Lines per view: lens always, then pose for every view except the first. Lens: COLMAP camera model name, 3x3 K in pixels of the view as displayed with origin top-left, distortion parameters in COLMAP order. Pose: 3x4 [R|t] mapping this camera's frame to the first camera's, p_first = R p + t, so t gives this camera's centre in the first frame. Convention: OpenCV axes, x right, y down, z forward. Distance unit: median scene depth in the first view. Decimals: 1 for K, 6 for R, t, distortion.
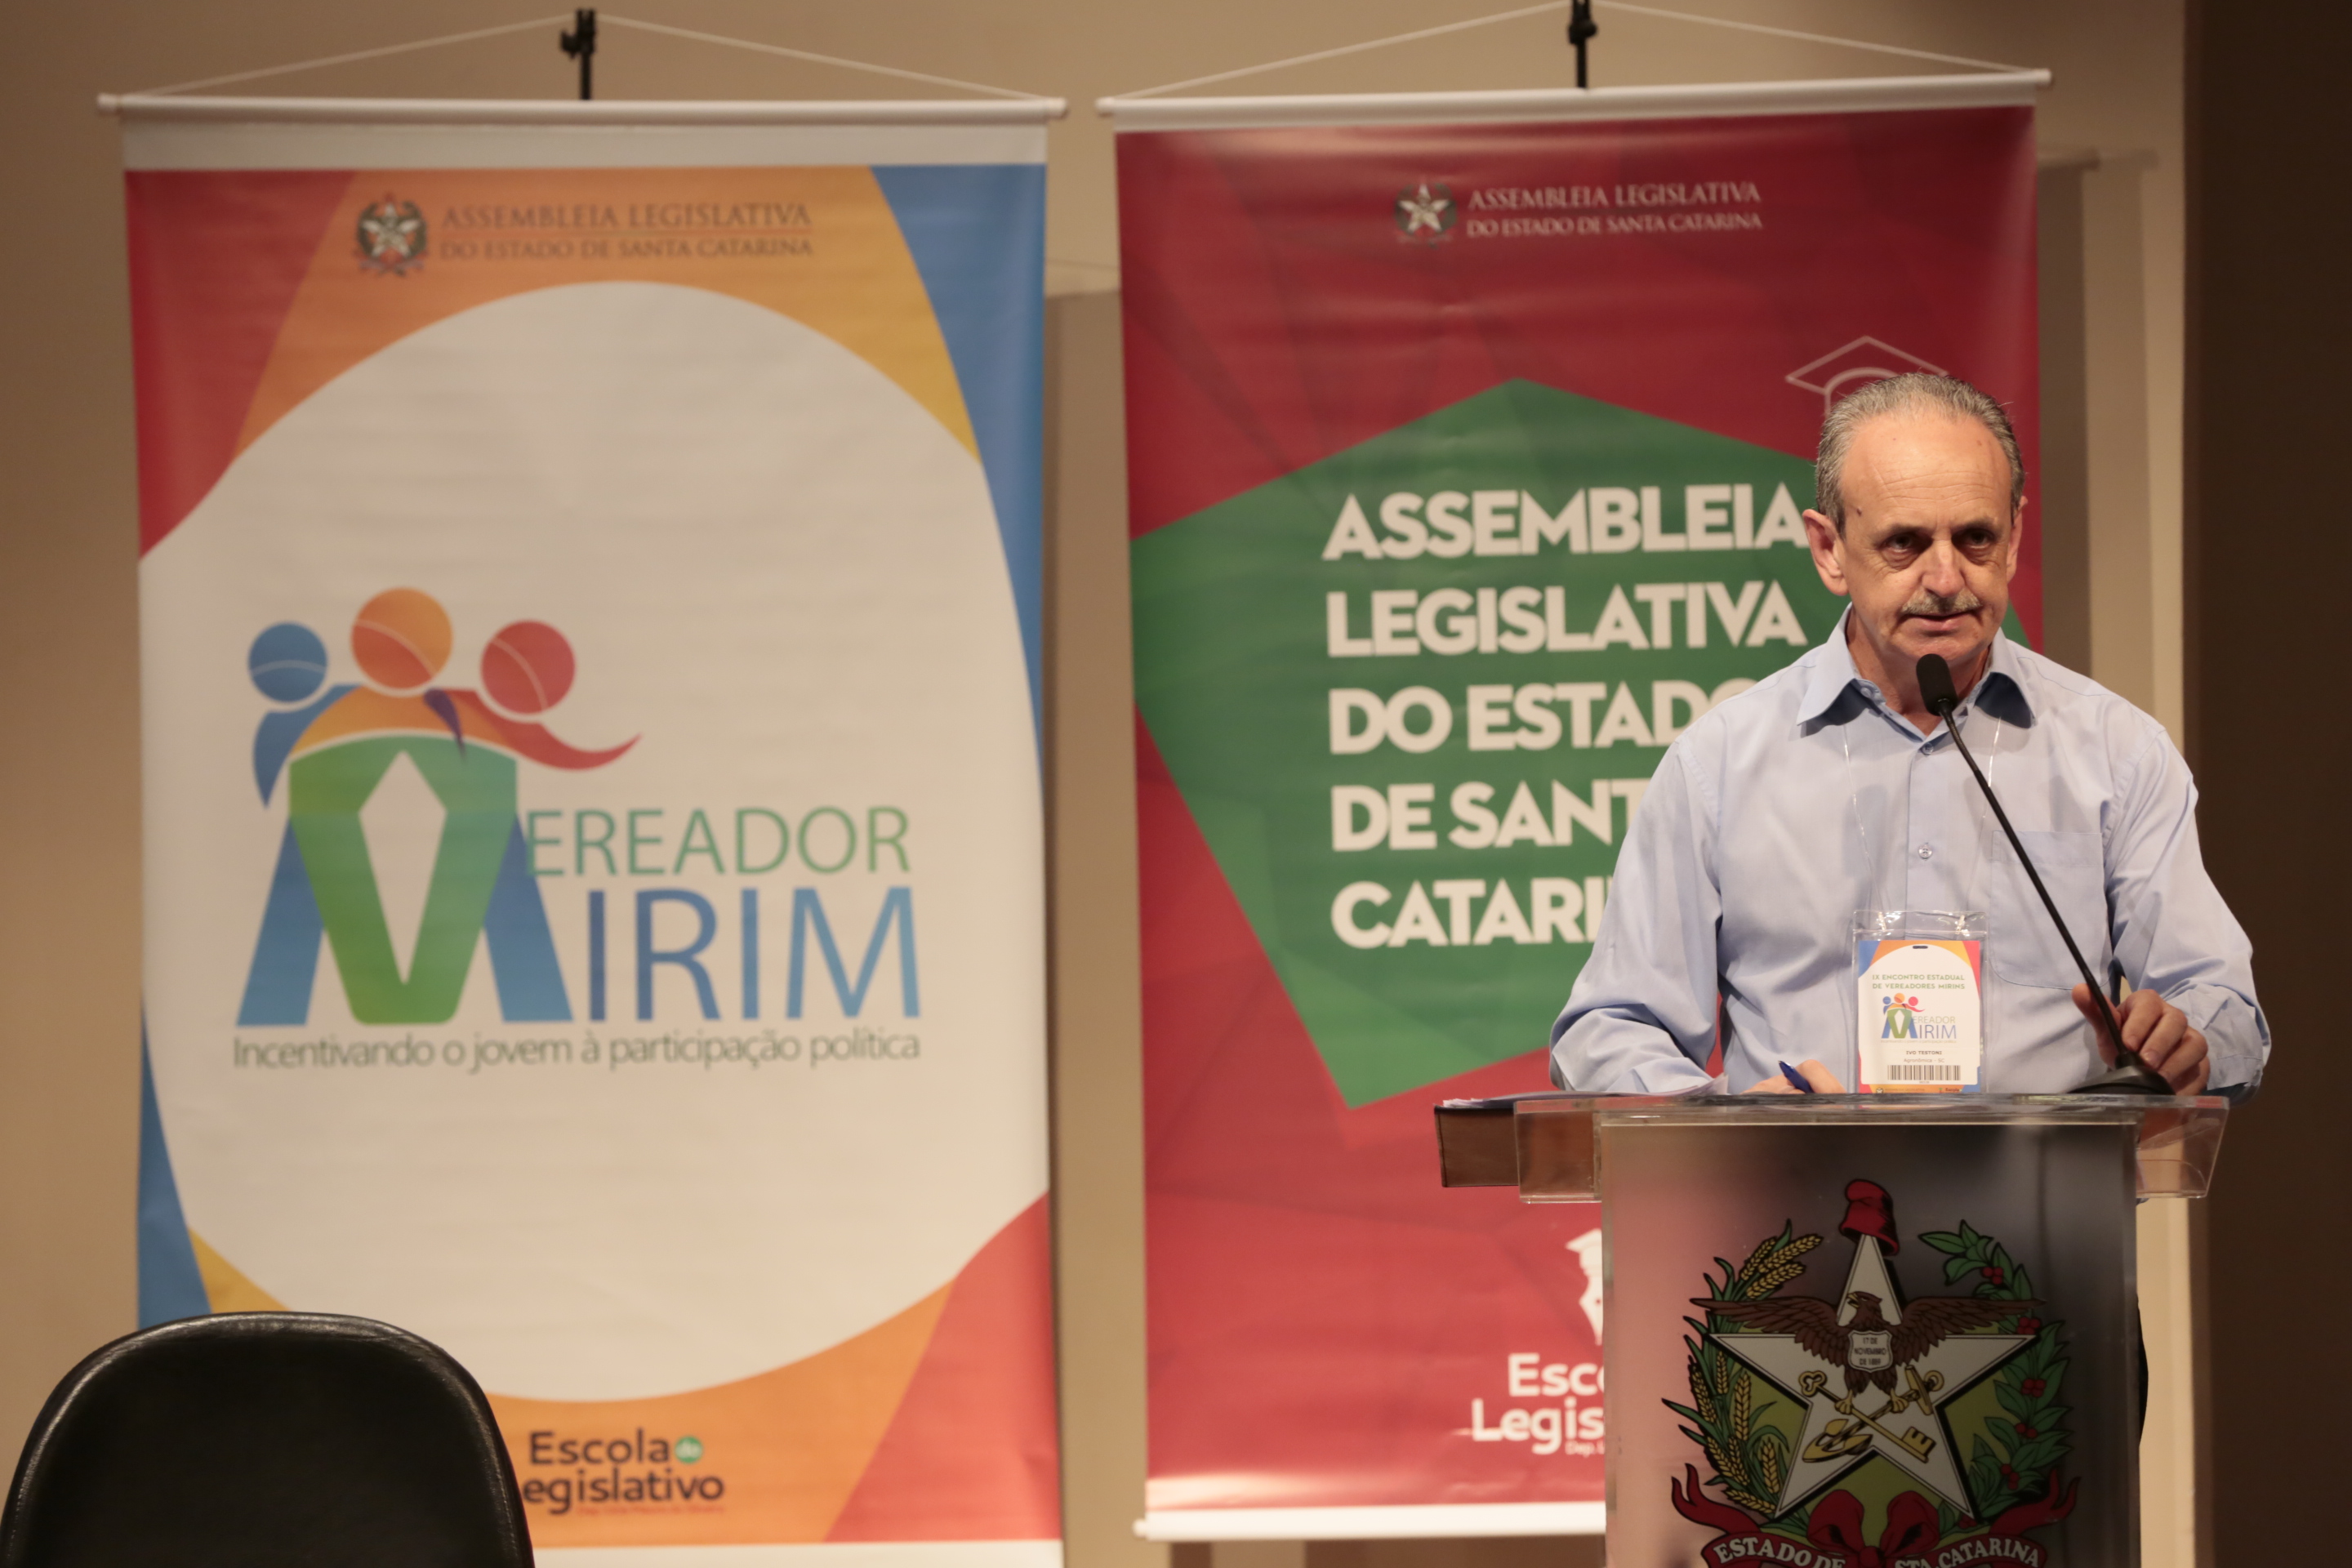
lens RADIAL K [[10921.7, 0, 1176.0], [0, 10921.7, 784.0], [0, 0, 1]] dist [0.930797, -2.550859]
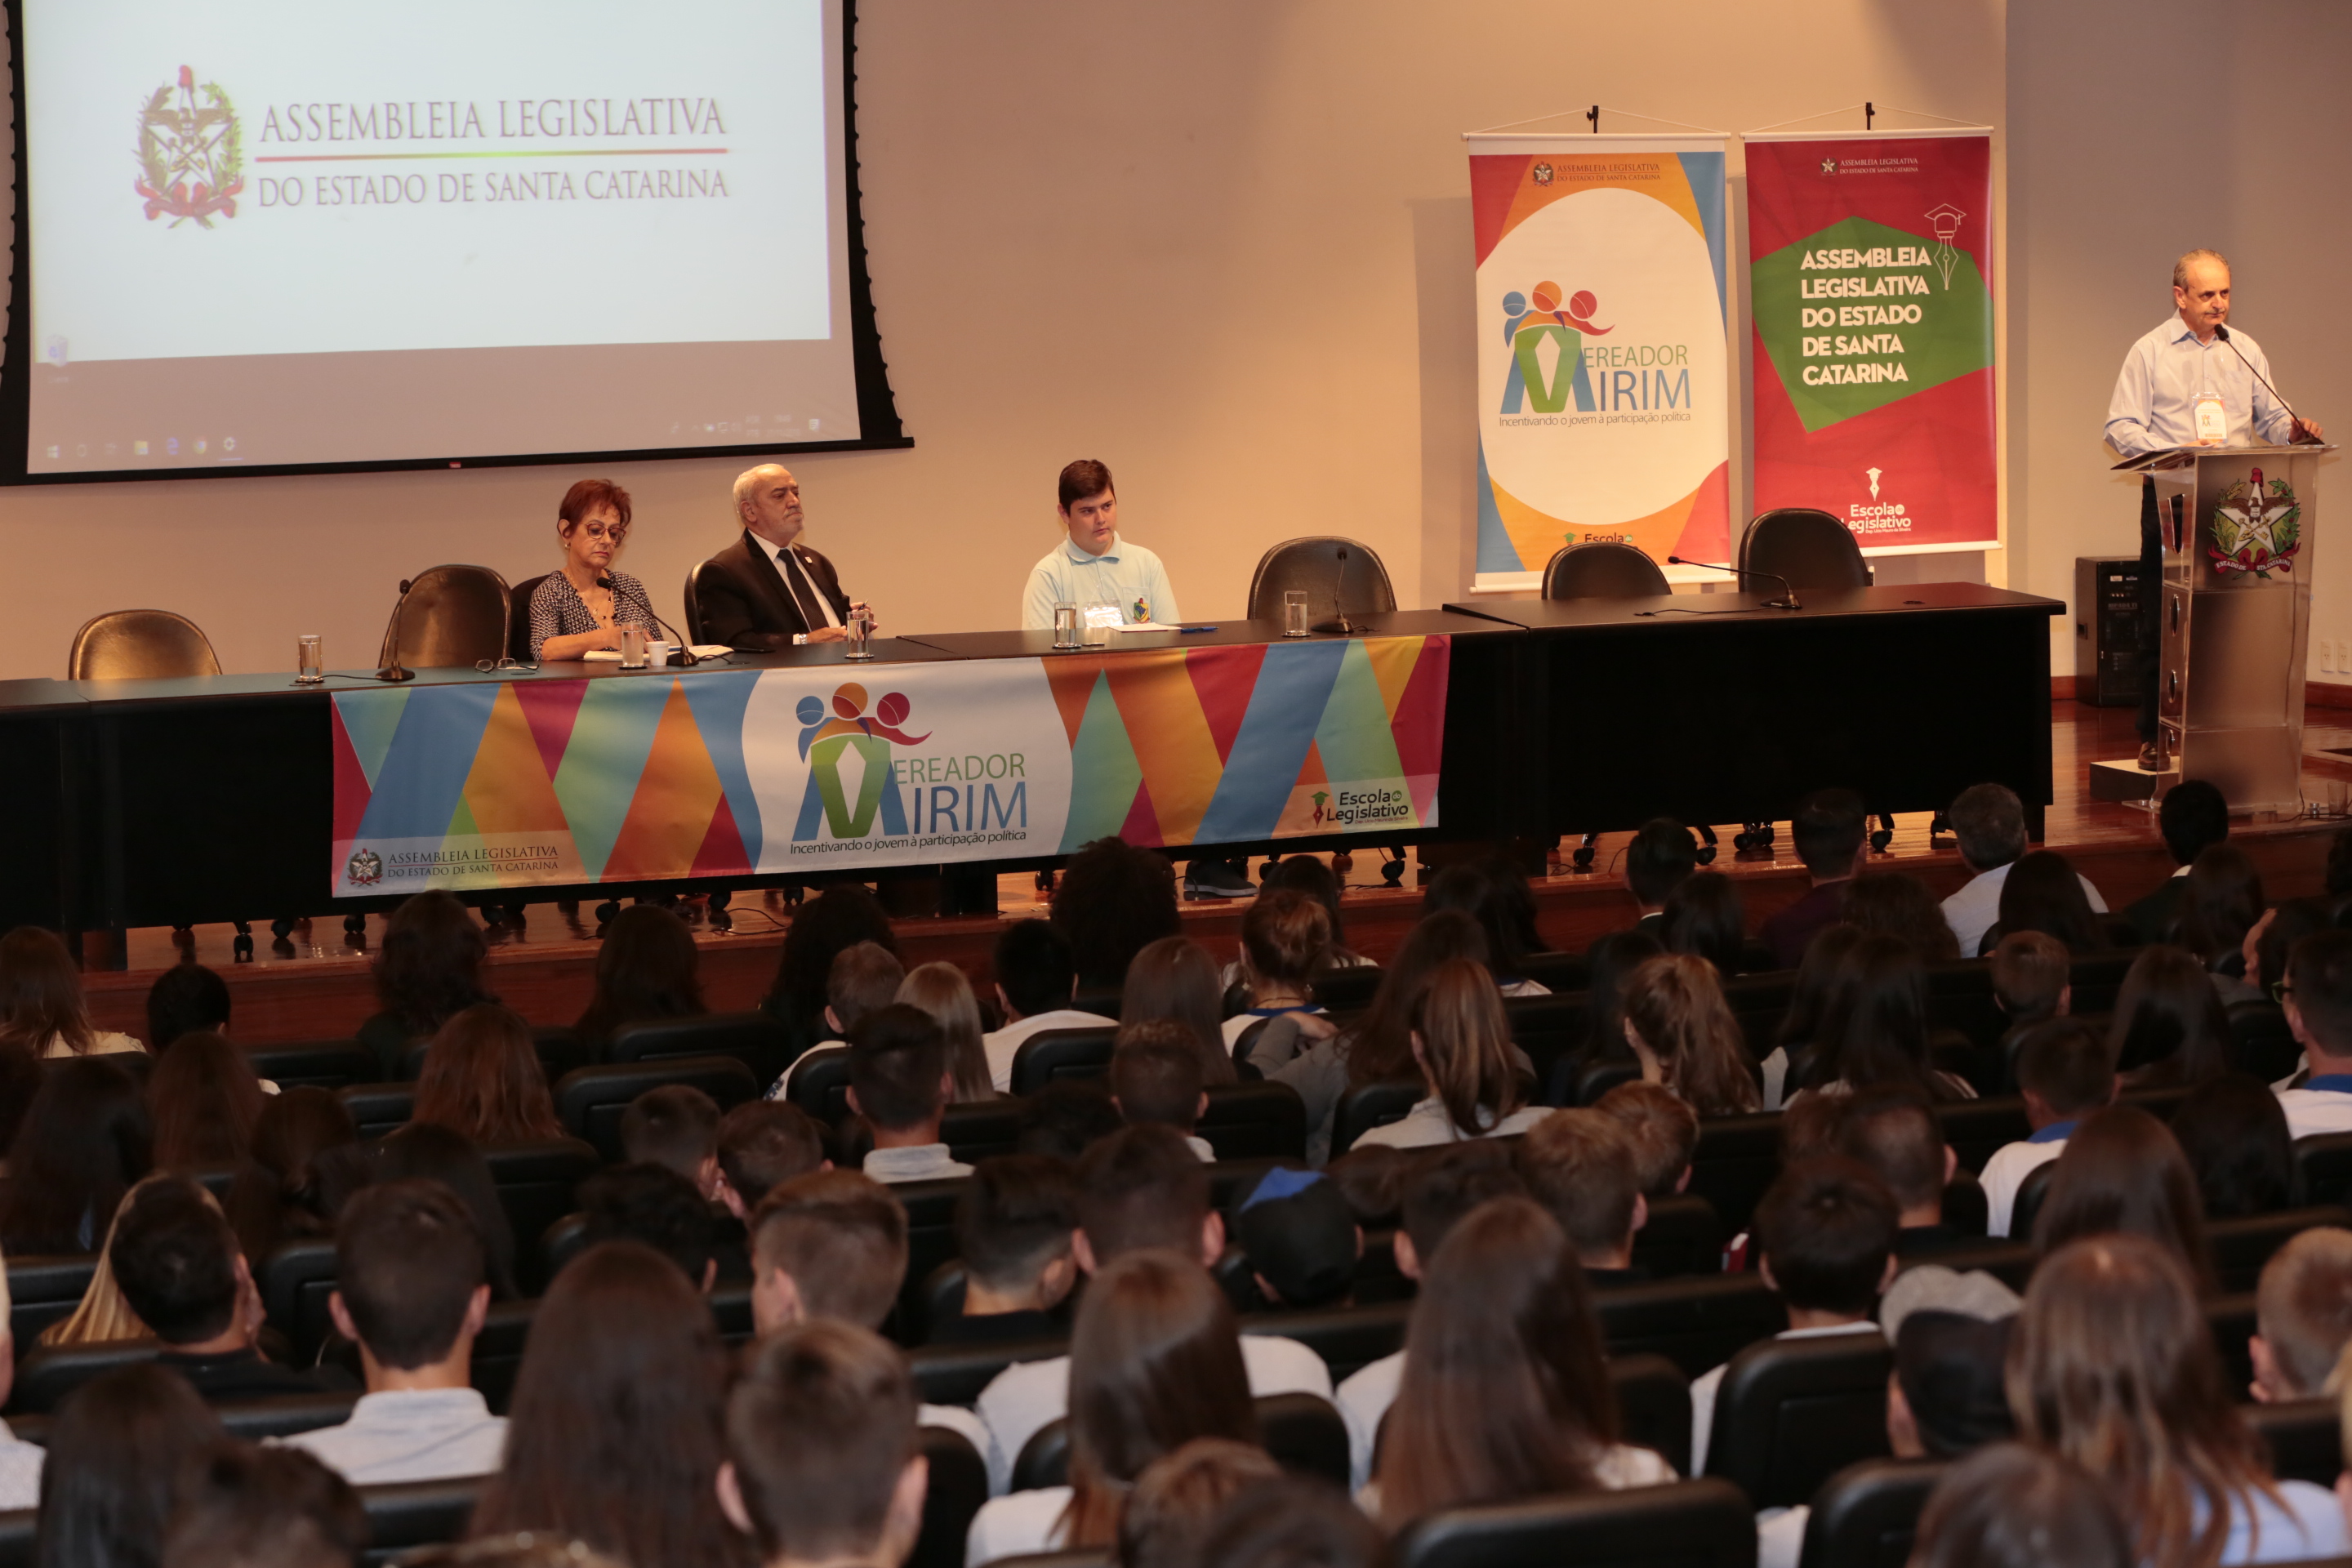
lens RADIAL K [[5558.0, 0, 1176.0], [0, 5558.0, 784.0], [0, 0, 1]] dist [-0.219208, 0.284224]
pose [[0.944822, -0.042340, 0.324837, -0.726700], [0.003377, 0.992818, 0.119584, -0.067617], [-0.327568, -0.111888, 0.938179, -0.549124]]
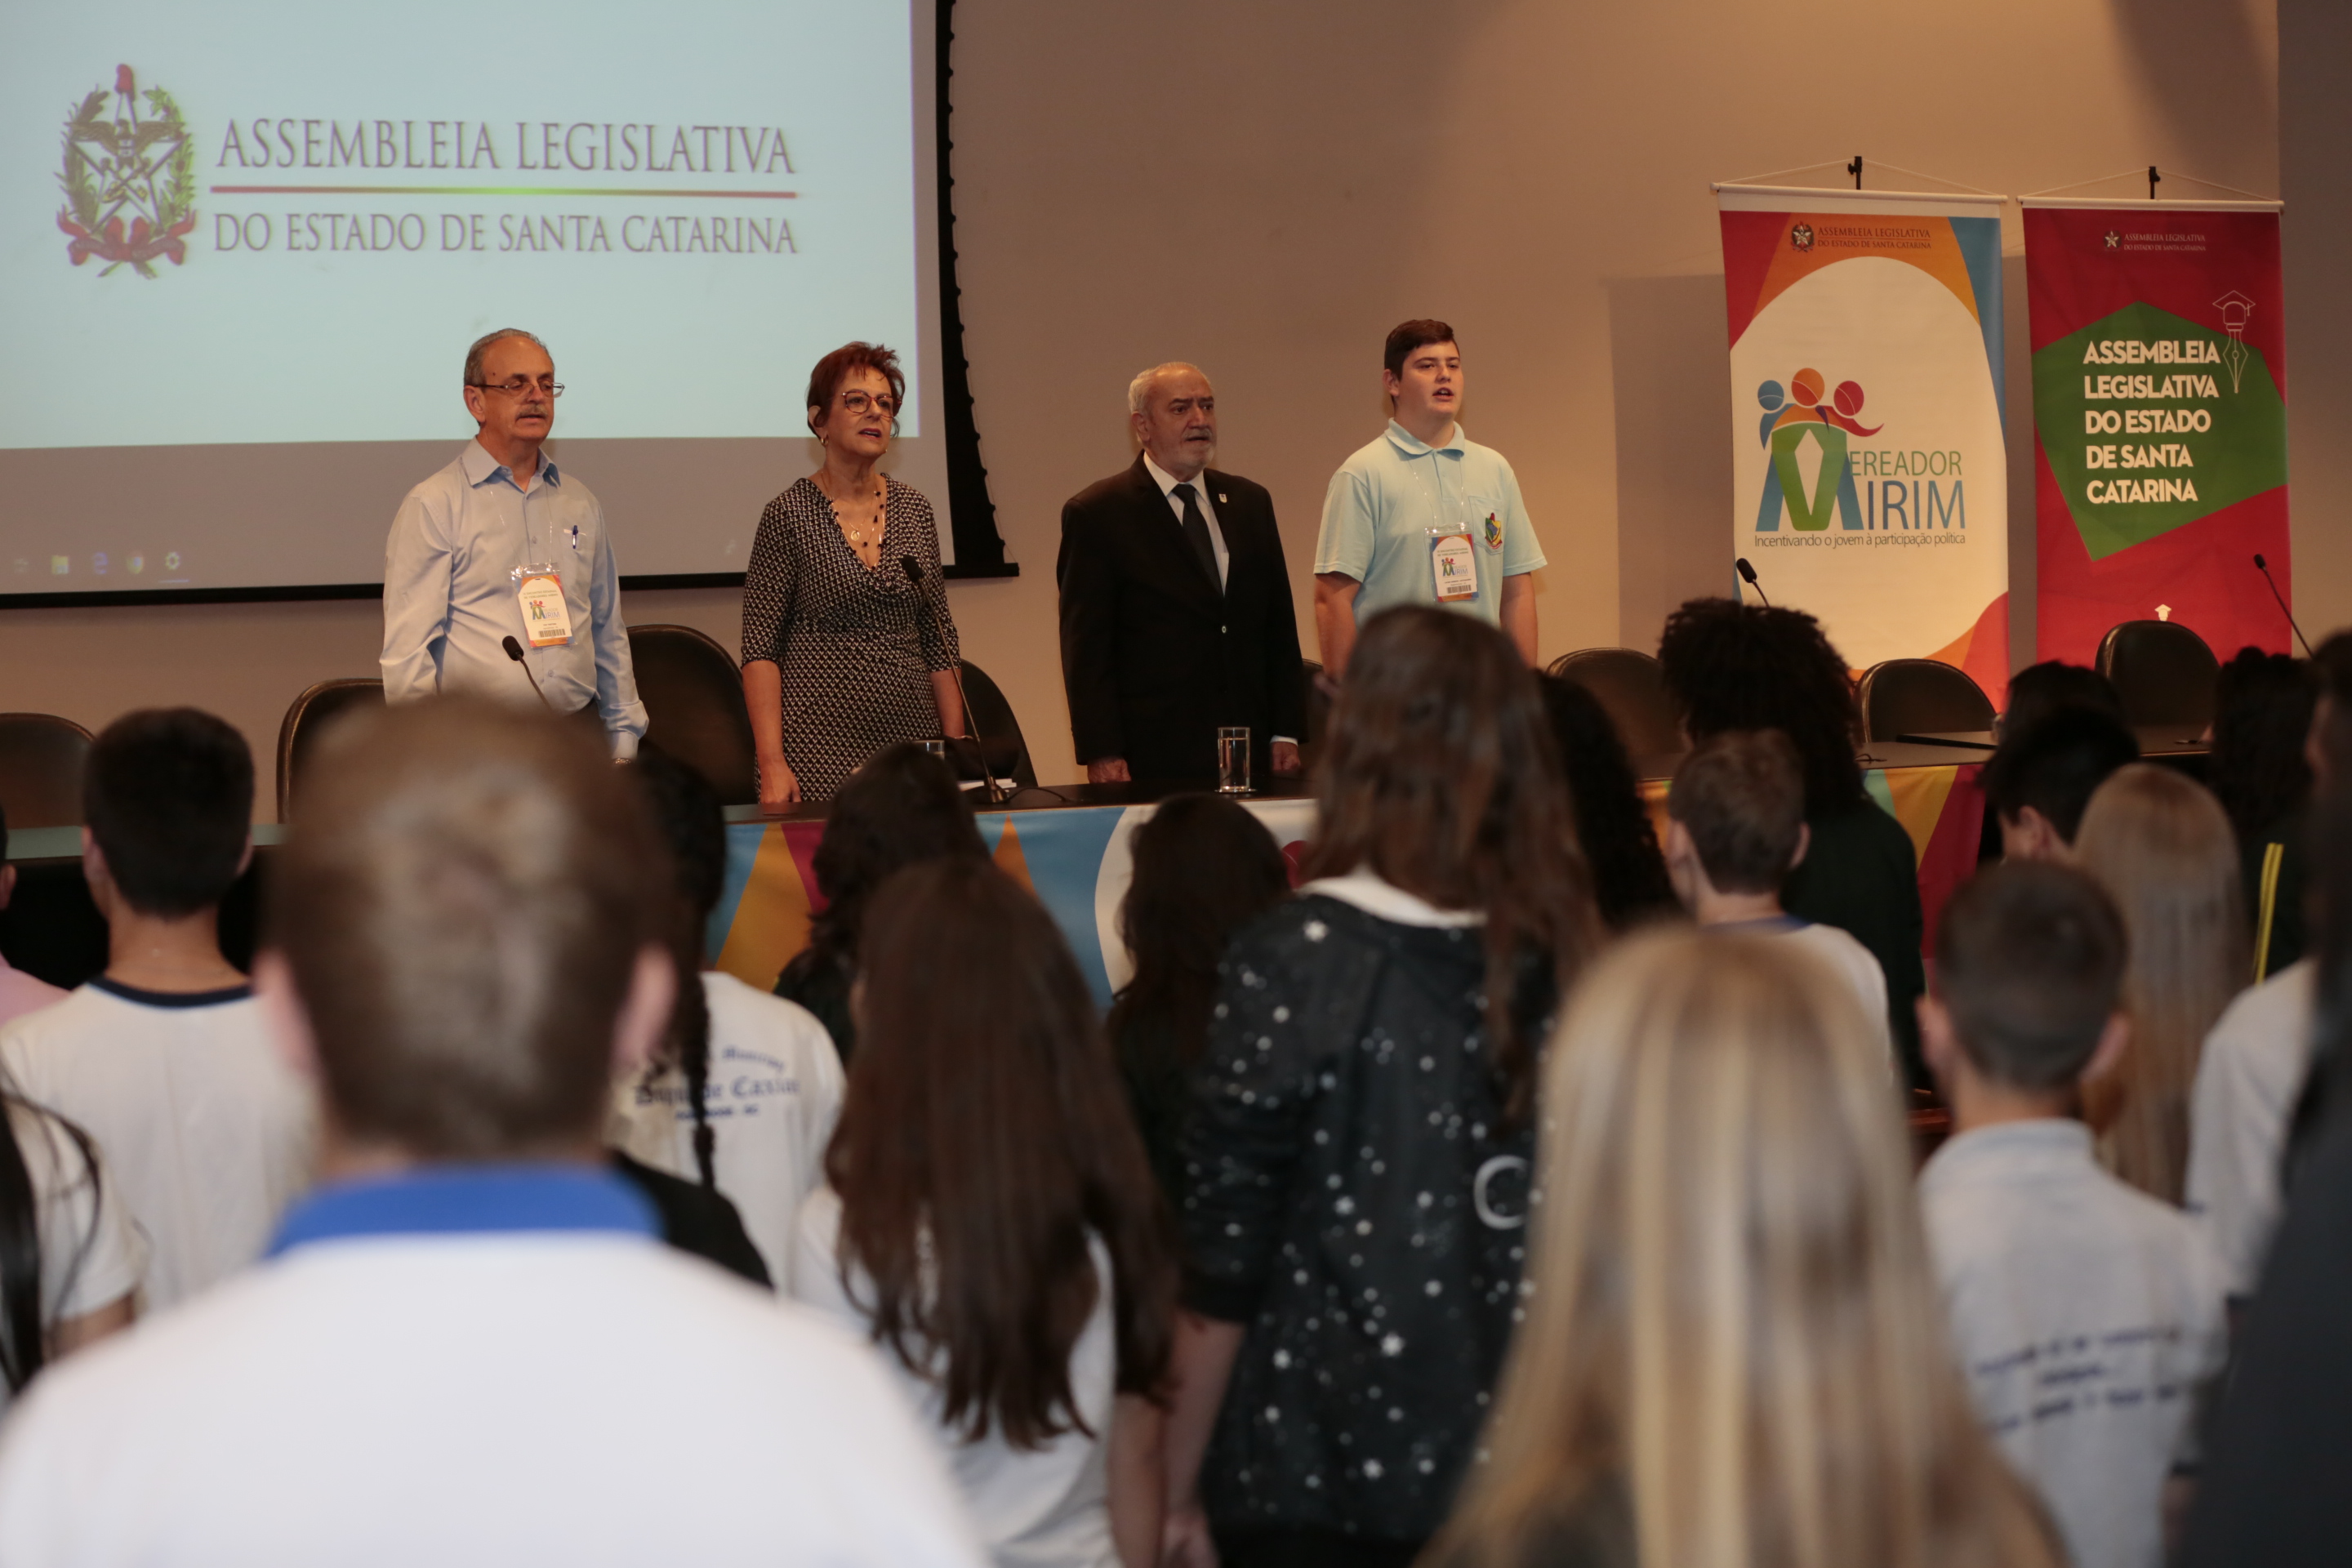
lens RADIAL K [[4785.6, 0, 1180.1], [0, 4785.6, 875.6], [0, 0, 1]] dist [-0.332385, 0.333855]
pose [[0.894095, -0.038163, 0.446249, -0.730412], [0.002467, 0.996768, 0.080301, 0.012333], [-0.447871, -0.070695, 0.891299, 0.027633]]
